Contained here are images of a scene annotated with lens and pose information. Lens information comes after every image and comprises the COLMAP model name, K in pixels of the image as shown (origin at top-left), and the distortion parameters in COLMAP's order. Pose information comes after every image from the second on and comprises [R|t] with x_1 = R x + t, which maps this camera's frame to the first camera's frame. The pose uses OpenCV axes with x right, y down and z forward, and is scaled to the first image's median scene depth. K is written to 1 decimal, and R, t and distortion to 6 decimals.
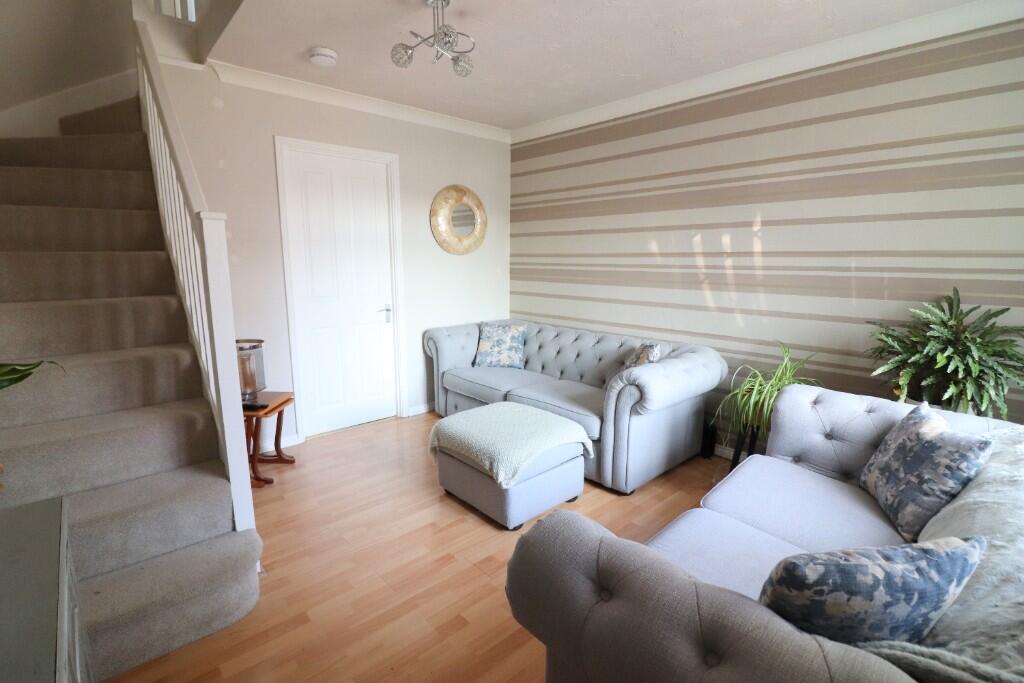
lens RADIAL K [[477.1, 0, 506.7], [0, 477.1, 336.8], [0, 0, 1]] dist [0.001624, -0.015441]
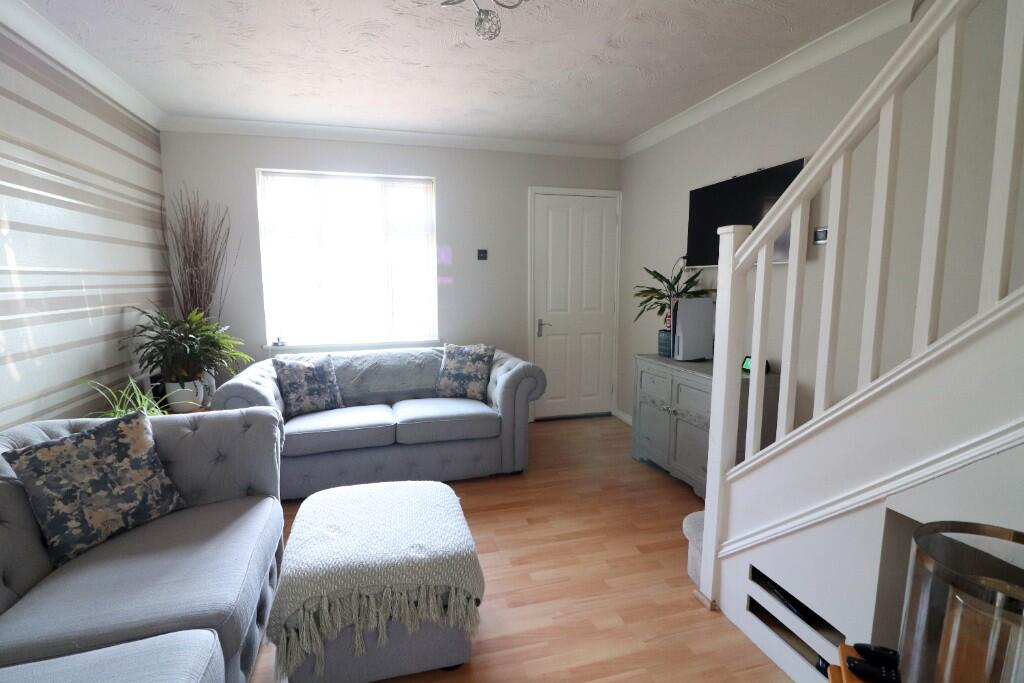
lens RADIAL K [[477.1, 0, 506.7], [0, 477.1, 336.8], [0, 0, 1]] dist [0.001624, -0.015441]
pose [[-0.890670, -0.051427, 0.451733, -0.596360], [0.078762, 0.961106, 0.264709, -0.306015], [-0.447777, 0.271348, -0.851978, 1.921730]]
